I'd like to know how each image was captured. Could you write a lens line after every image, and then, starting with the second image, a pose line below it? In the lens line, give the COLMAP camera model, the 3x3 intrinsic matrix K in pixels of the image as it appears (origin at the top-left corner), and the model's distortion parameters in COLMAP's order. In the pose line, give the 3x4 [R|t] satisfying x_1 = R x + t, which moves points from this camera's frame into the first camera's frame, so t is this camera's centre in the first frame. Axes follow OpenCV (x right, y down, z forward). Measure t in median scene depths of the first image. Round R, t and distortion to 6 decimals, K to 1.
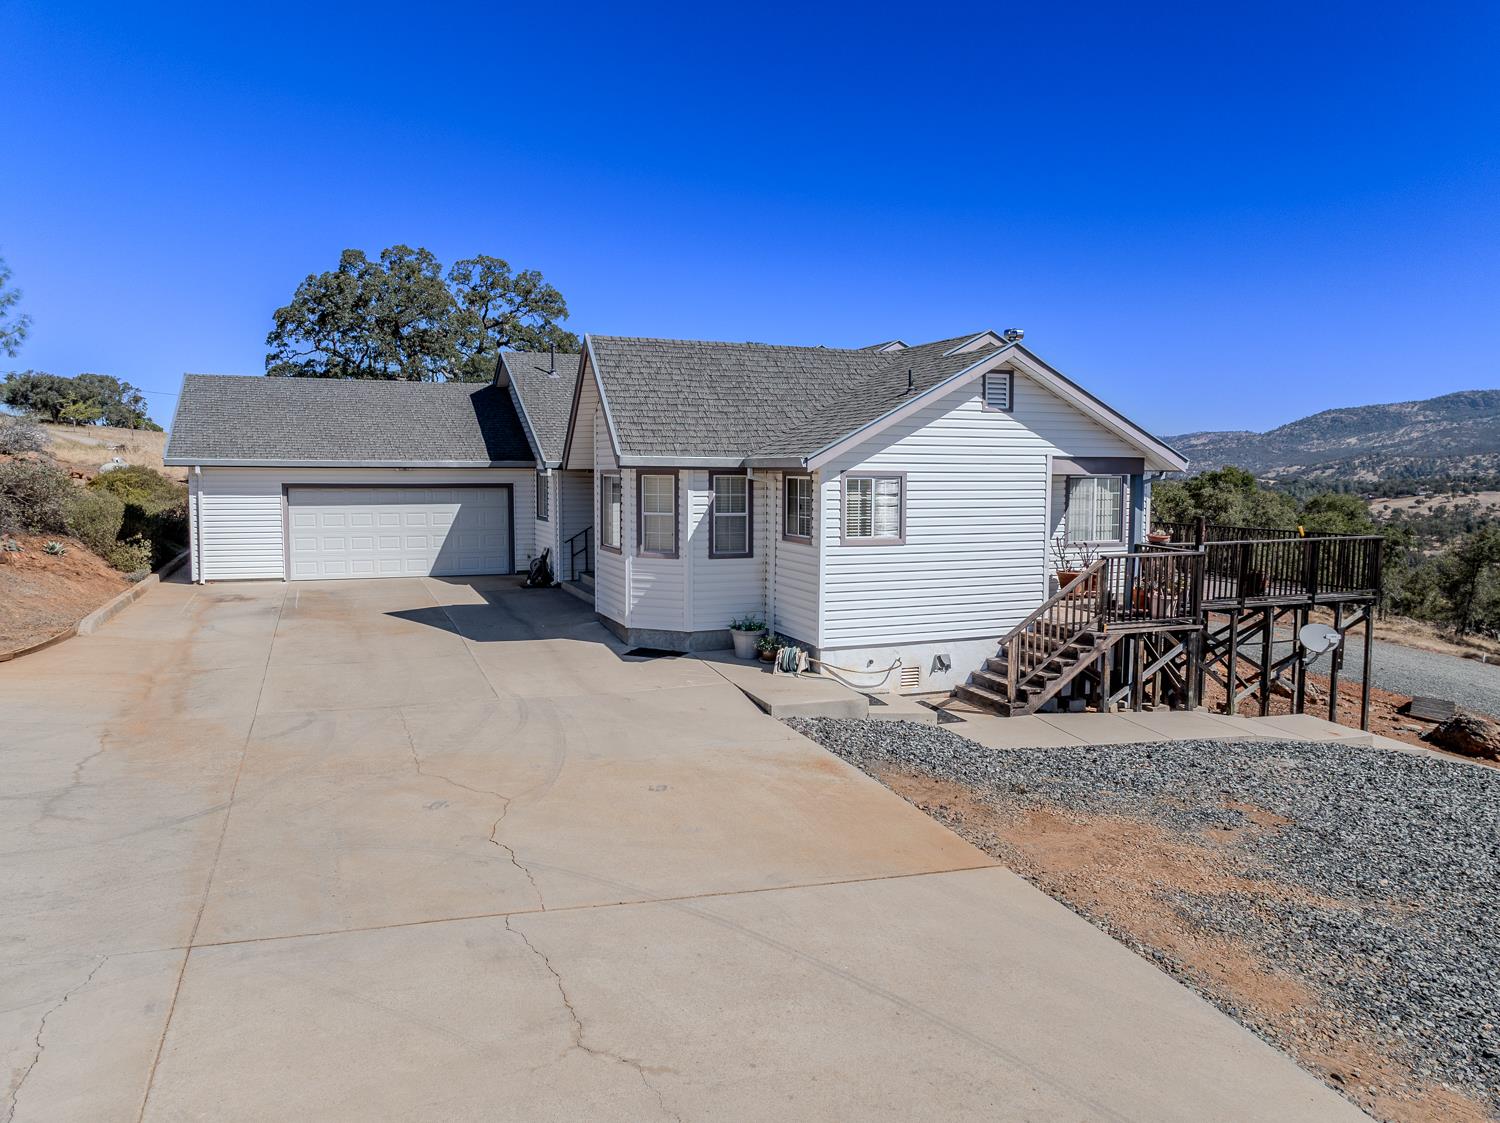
lens RADIAL K [[1060.3, 0, 761.2], [0, 1060.3, 539.6], [0, 0, 1]] dist [-0.019368, 0.008806]
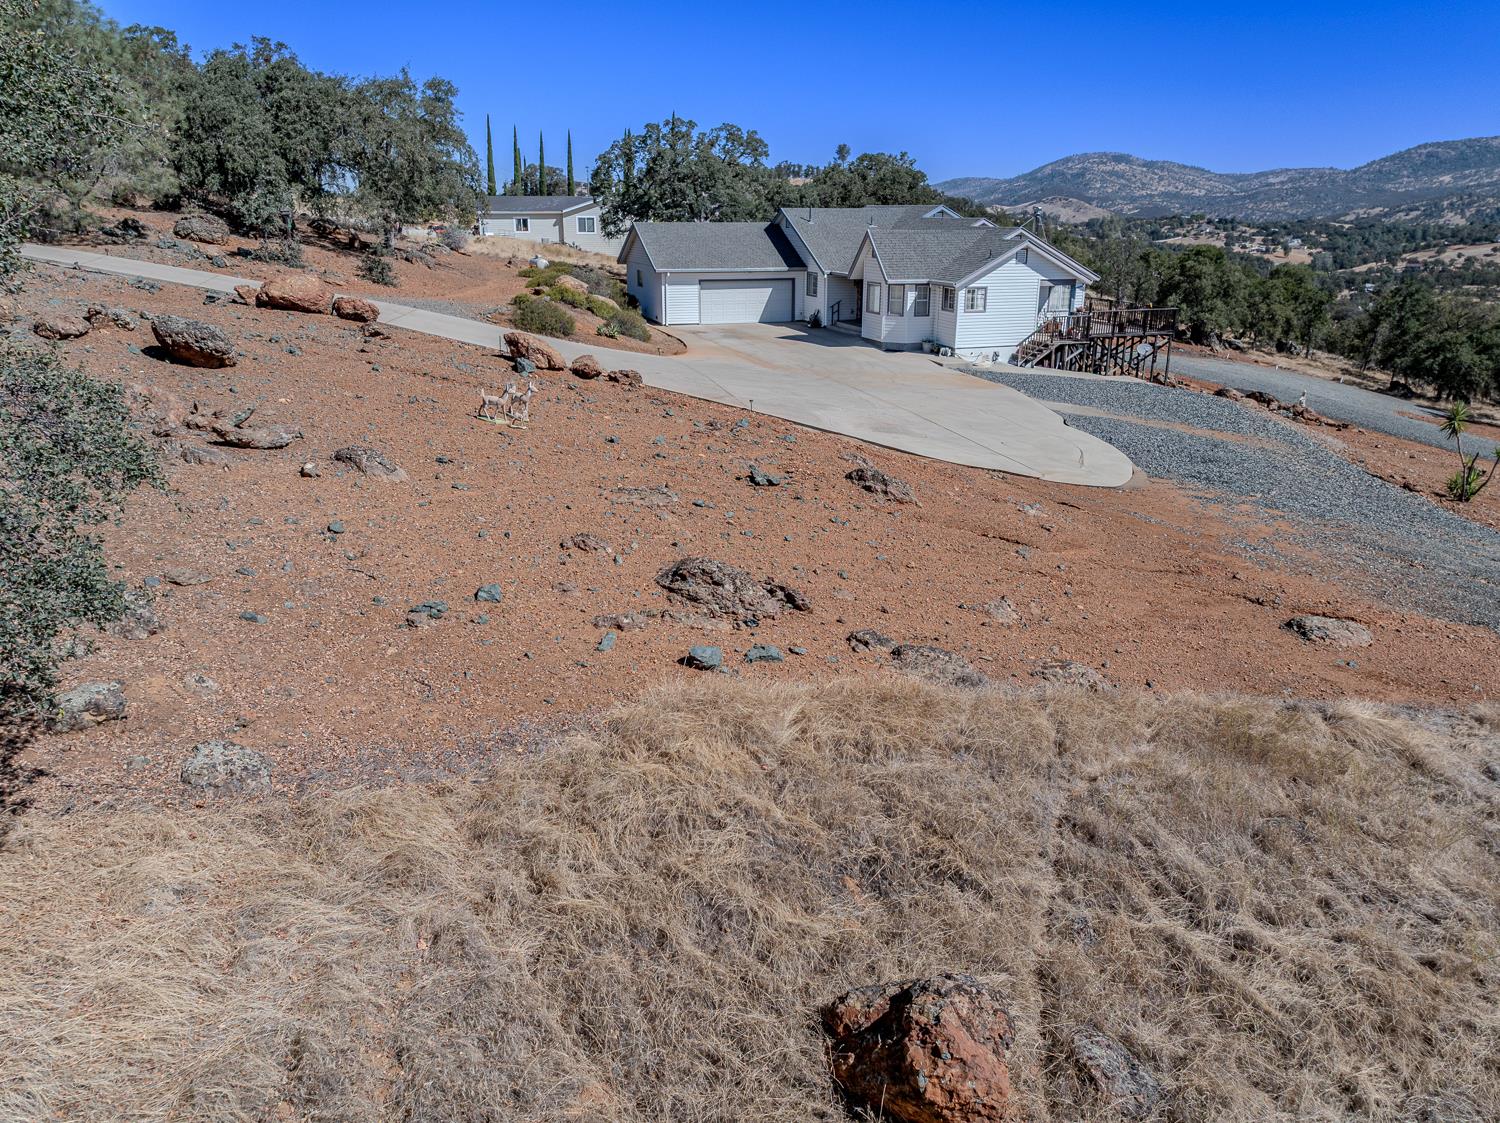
lens RADIAL K [[1060.3, 0, 747.1], [0, 1060.3, 557.5], [0, 0, 1]] dist [-0.019368, 0.008806]
pose [[0.998571, 0.015418, -0.051162, -0.337401], [-0.002174, 0.968396, 0.249406, -0.062498], [0.053390, -0.248939, 0.967047, -1.884583]]
